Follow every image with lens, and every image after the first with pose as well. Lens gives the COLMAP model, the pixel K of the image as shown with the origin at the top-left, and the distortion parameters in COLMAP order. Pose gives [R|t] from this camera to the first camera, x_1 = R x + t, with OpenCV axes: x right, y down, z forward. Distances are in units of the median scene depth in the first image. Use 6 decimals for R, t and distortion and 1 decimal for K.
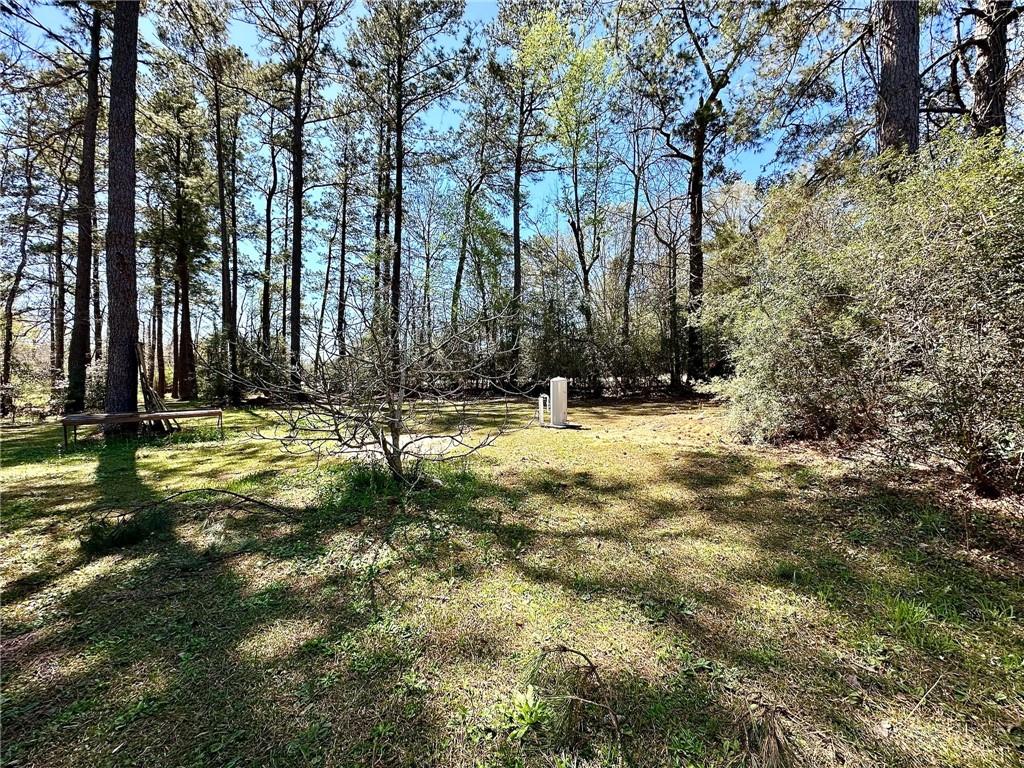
lens RADIAL K [[415.9, 0, 511.1], [0, 415.9, 383.5], [0, 0, 1]] dist [-0.002950, 0.000576]
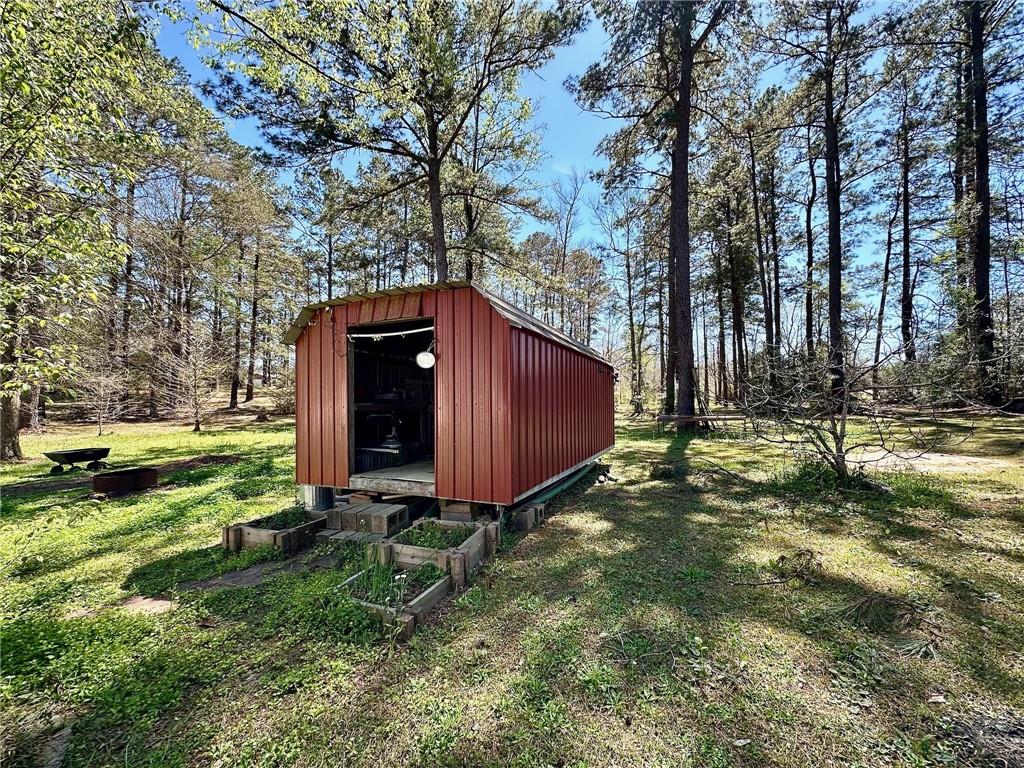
lens RADIAL K [[415.9, 0, 511.1], [0, 415.9, 383.5], [0, 0, 1]] dist [-0.002950, 0.000576]
pose [[0.369076, -0.034241, -0.928768, 0.091953], [0.017644, 0.999399, -0.029833, -0.004605], [0.929232, -0.005376, 0.369458, -0.060528]]
